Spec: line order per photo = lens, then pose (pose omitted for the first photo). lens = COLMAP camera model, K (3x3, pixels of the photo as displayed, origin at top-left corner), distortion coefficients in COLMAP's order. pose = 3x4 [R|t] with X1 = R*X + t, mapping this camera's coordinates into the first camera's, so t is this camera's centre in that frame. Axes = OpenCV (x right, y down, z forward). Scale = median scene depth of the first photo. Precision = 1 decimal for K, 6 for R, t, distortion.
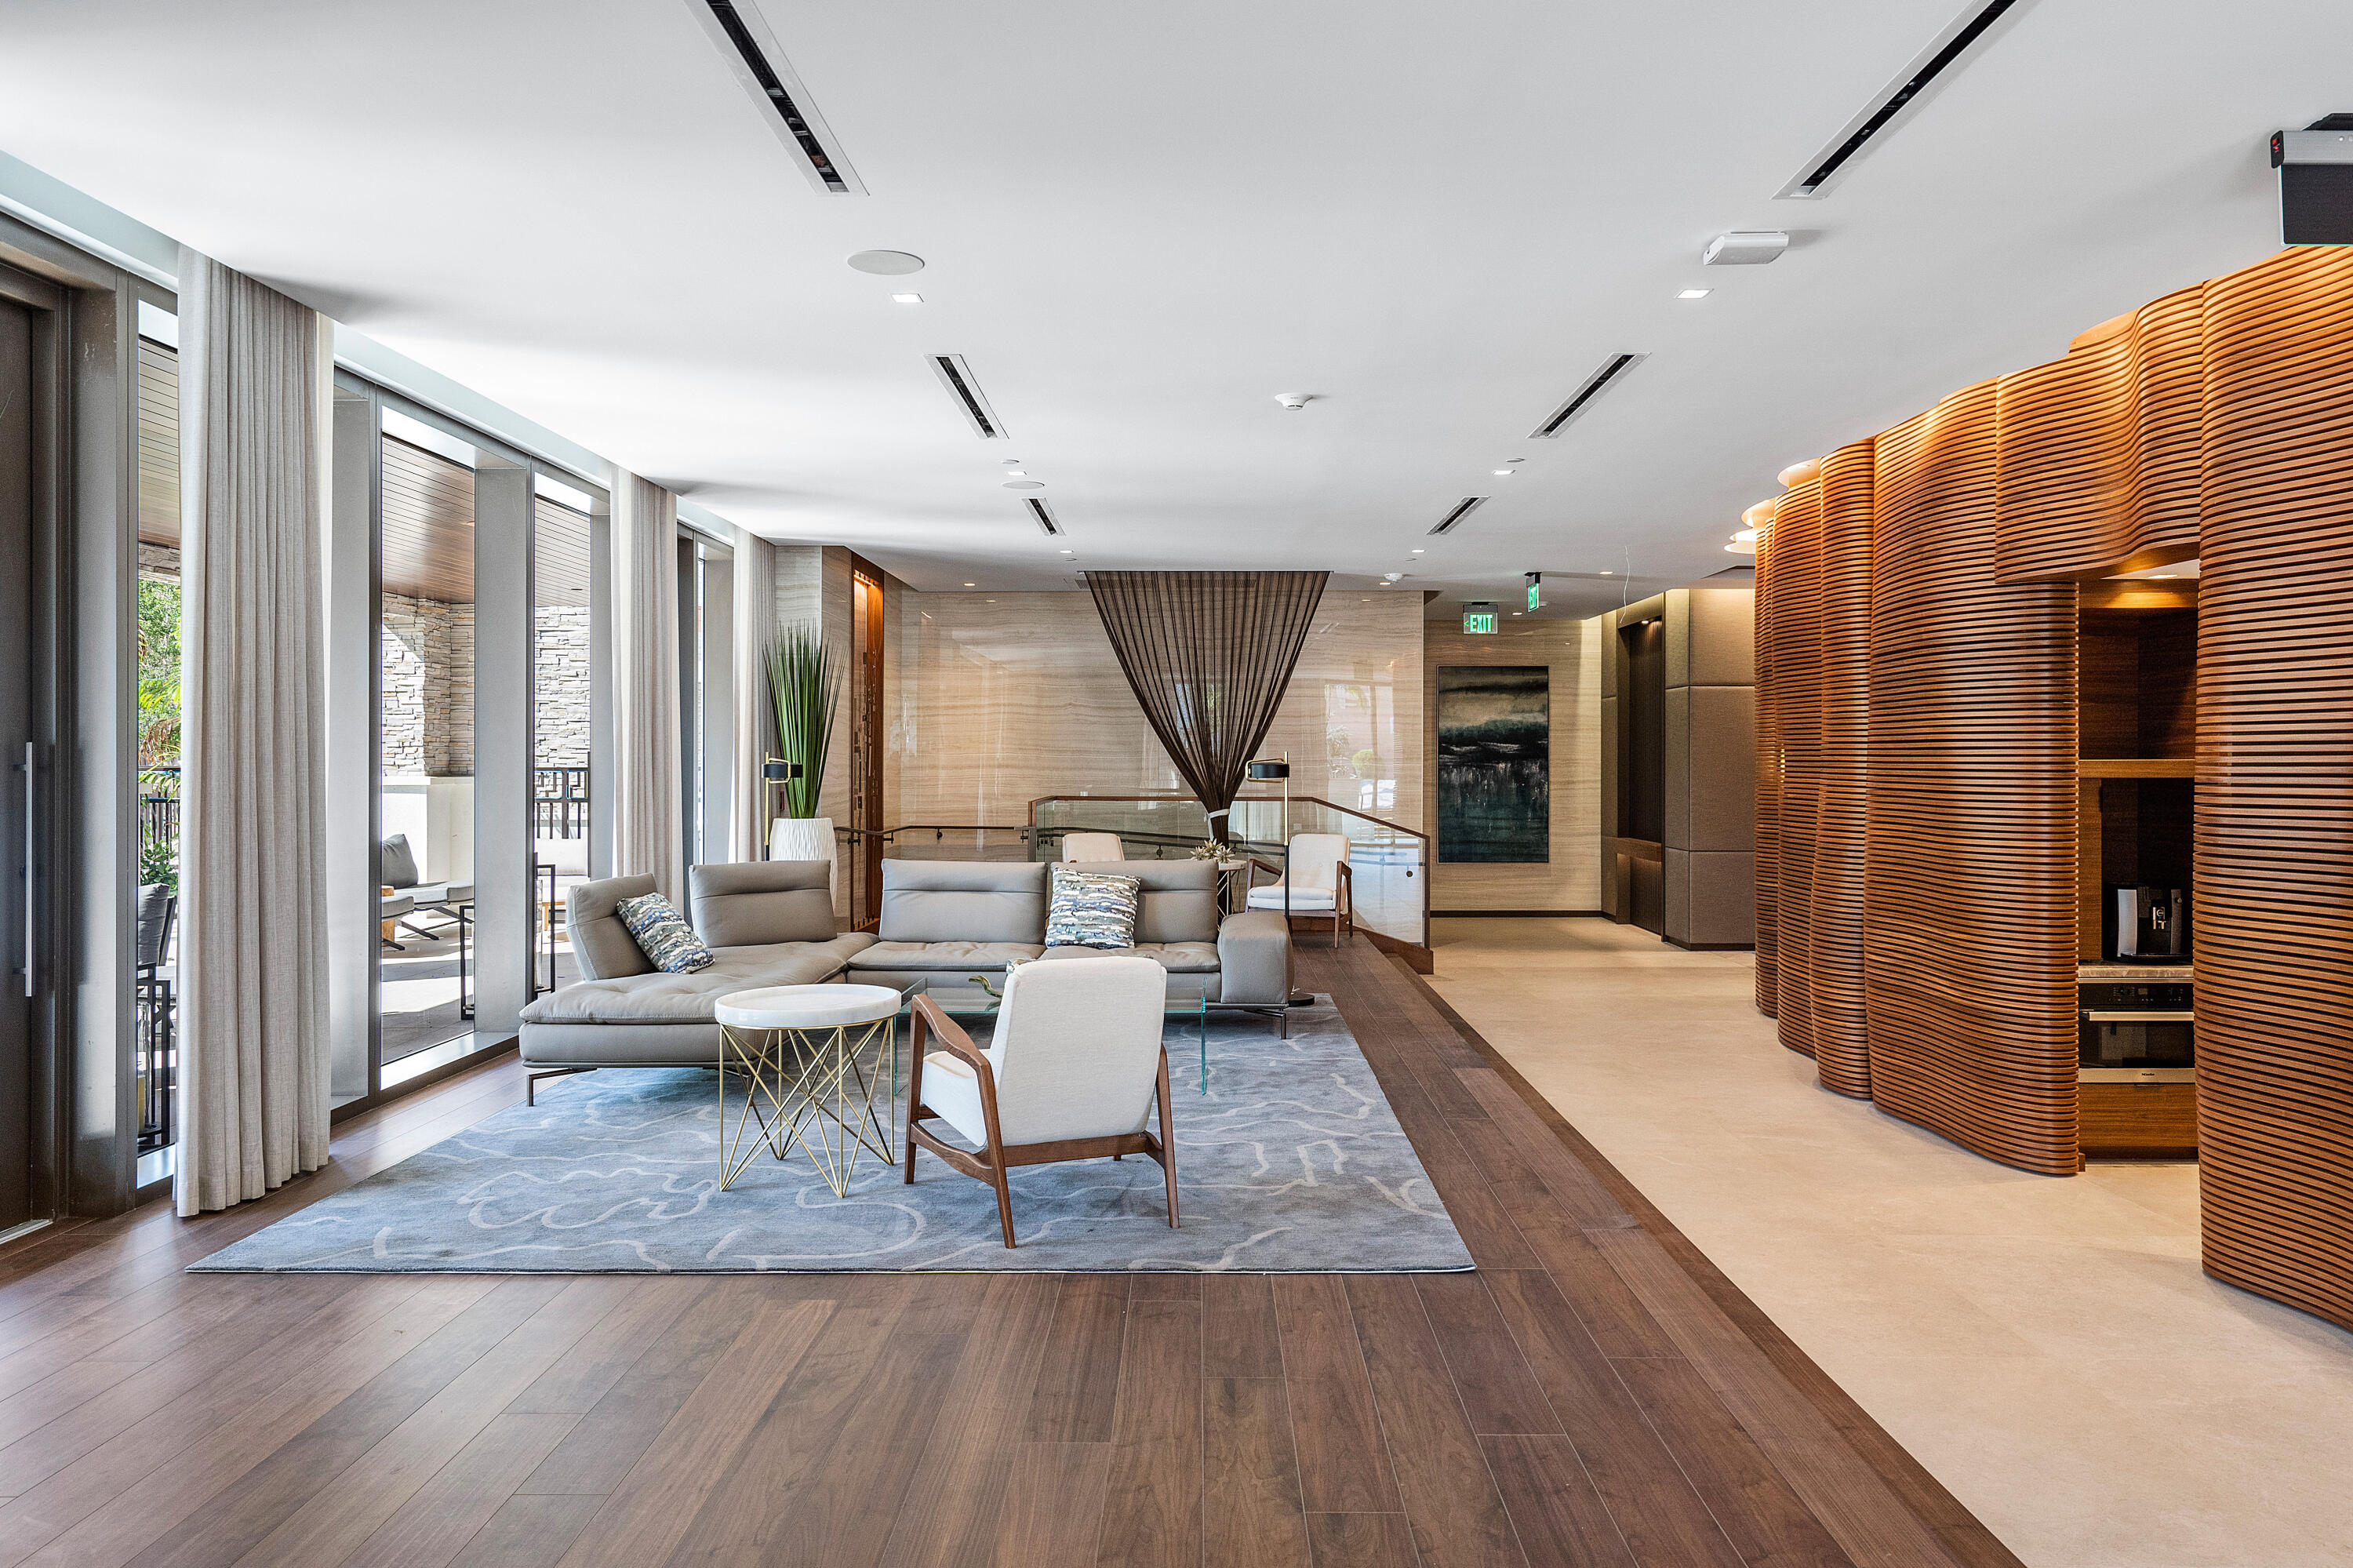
lens RADIAL K [[1569.1, 0, 1177.6], [0, 1569.1, 774.2], [0, 0, 1]] dist [0.008669, -0.000666]
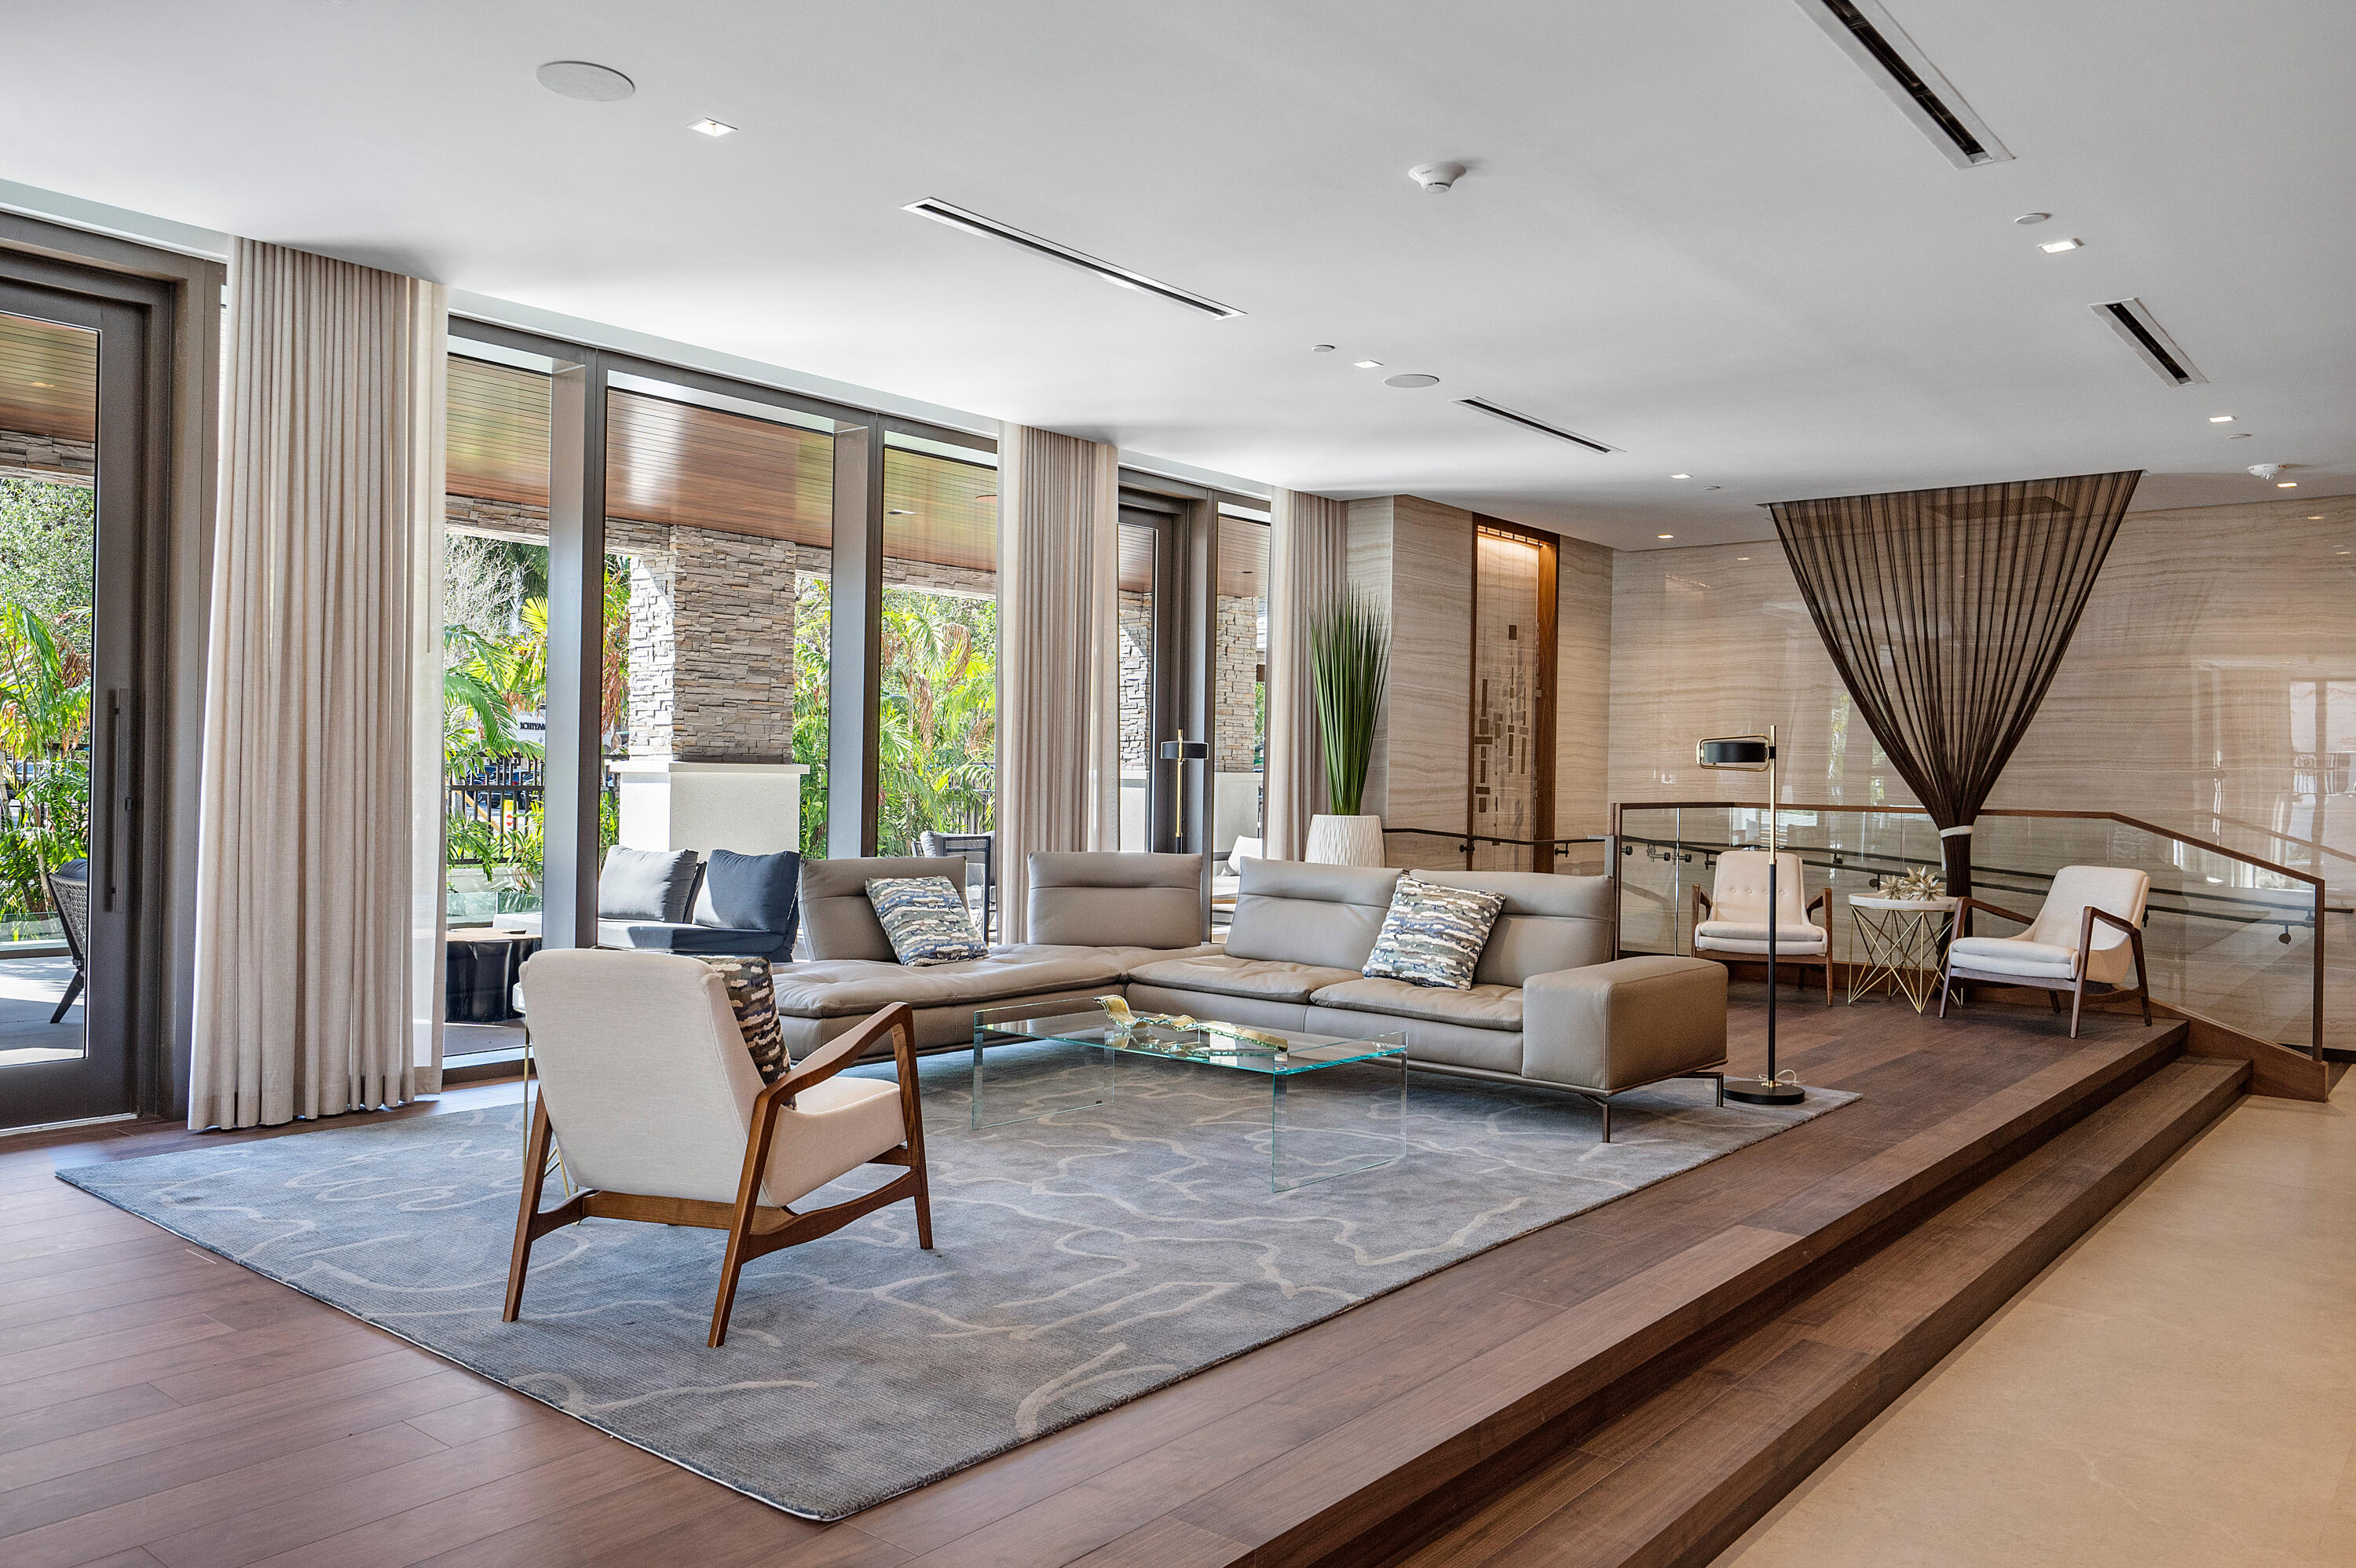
lens RADIAL K [[1673.8, 0, 1177.6], [0, 1673.8, 792.1], [0, 0, 1]] dist [0.012004, 0.000281]
pose [[0.779593, 0.019324, -0.625989, 0.344269], [-0.021694, 0.999757, 0.003844, 0.018137], [0.625911, 0.010583, 0.779823, 0.297426]]
